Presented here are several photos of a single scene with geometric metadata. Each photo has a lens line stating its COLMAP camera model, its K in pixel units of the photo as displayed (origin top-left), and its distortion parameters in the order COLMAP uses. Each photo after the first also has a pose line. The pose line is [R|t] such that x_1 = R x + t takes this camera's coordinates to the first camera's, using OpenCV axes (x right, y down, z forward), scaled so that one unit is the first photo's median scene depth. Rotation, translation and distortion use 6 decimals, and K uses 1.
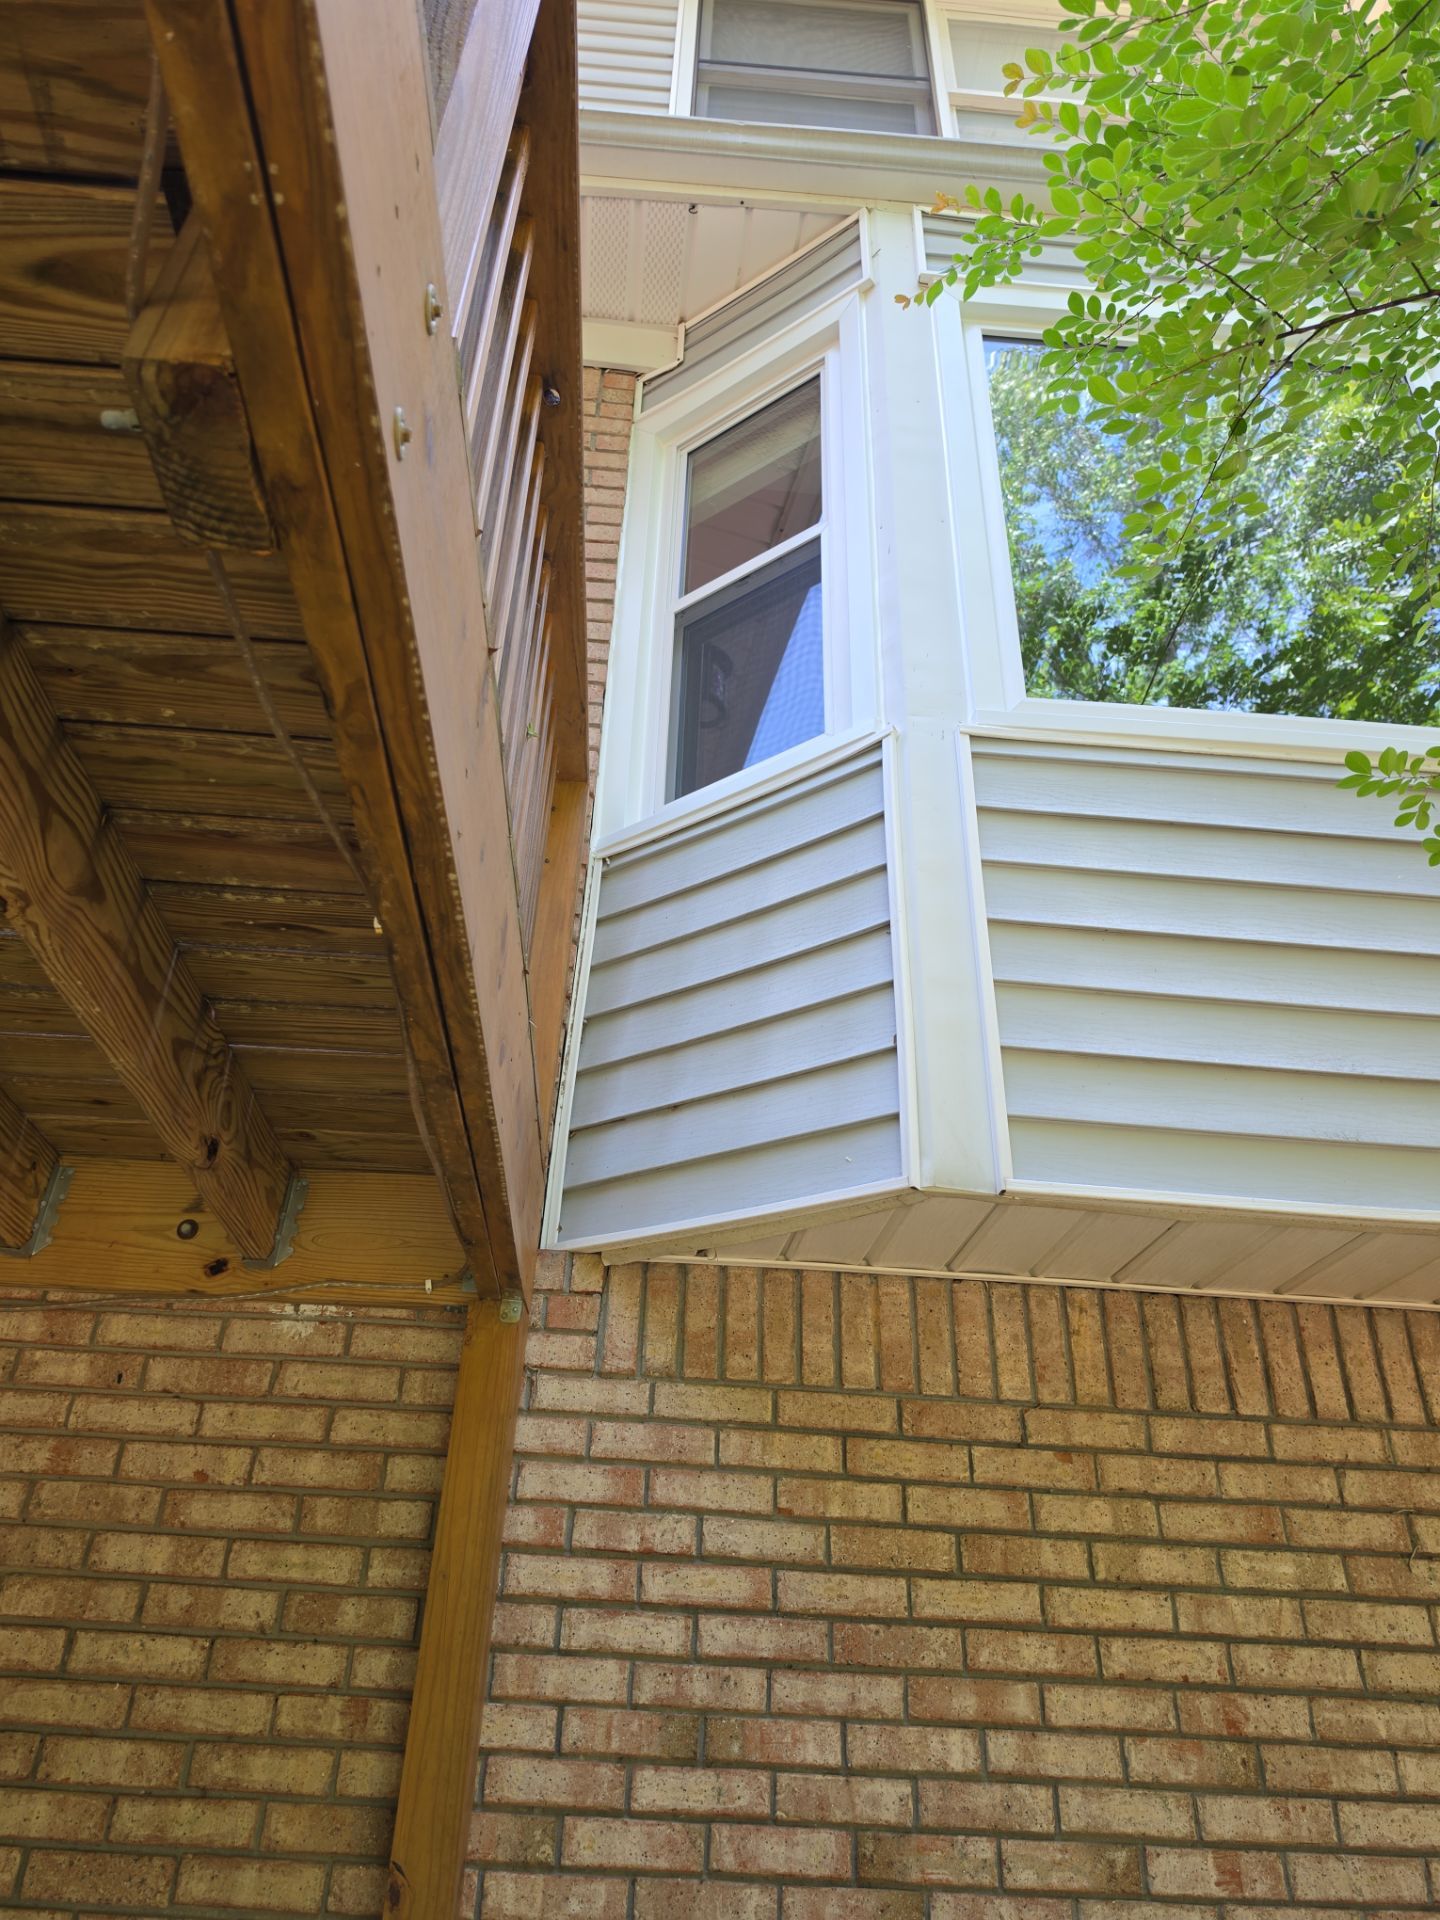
lens RADIAL K [[1395.2, 0, 694.2], [0, 1395.2, 894.8], [0, 0, 1]] dist [0.022097, -0.031022]
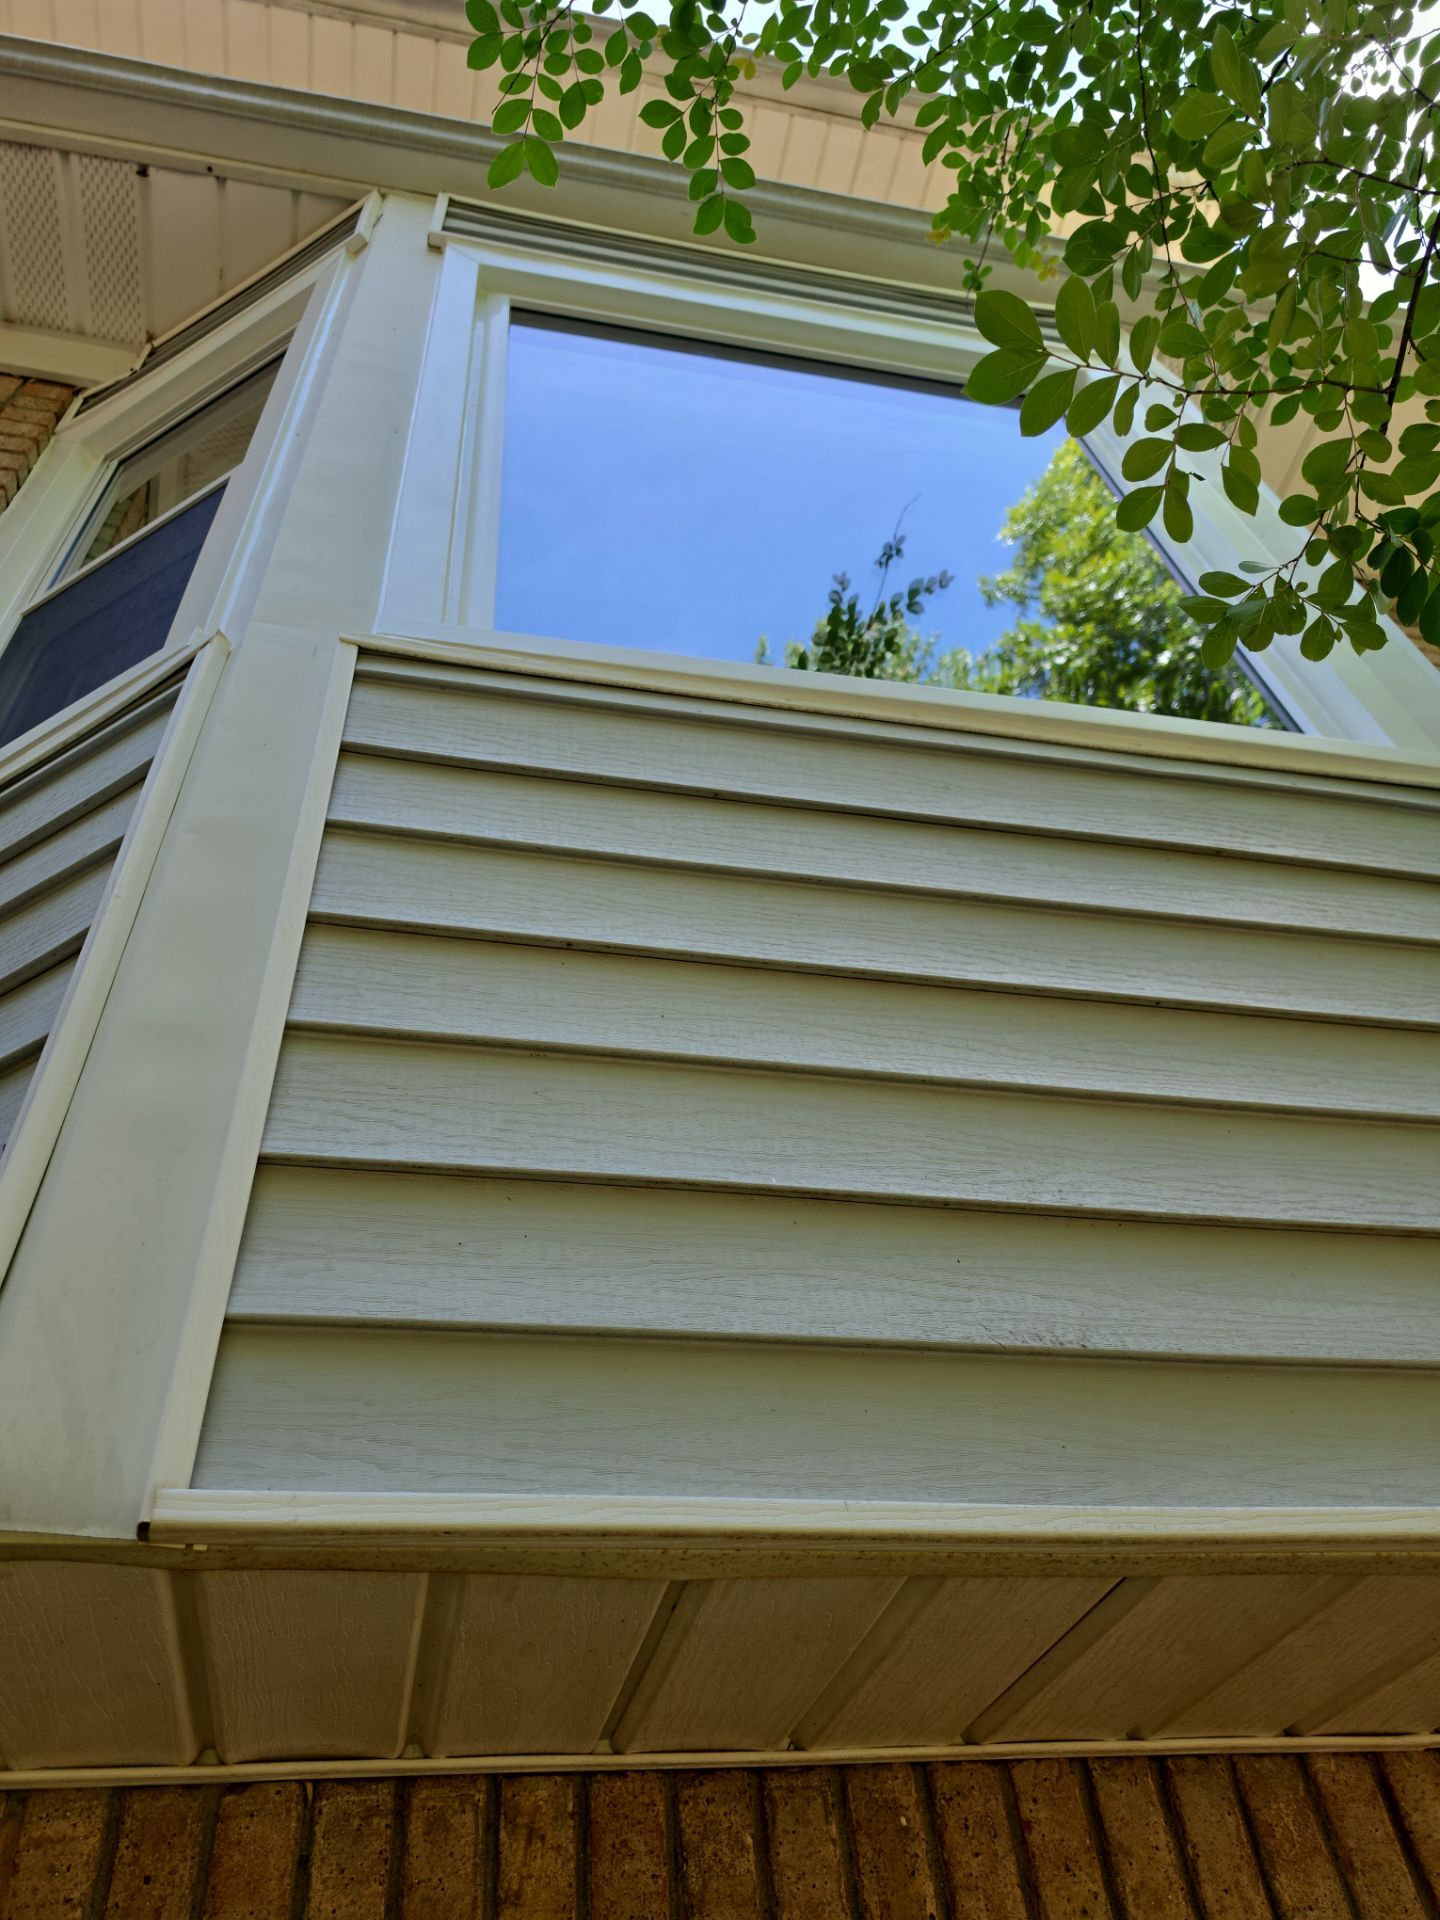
lens RADIAL K [[1395.2, 0, 694.2], [0, 1395.2, 894.8], [0, 0, 1]] dist [0.022097, -0.031022]
pose [[0.986390, -0.000321, 0.164421, 0.255616], [0.041851, 0.967551, -0.249184, 0.128632], [-0.159006, 0.252674, 0.954397, 0.513752]]
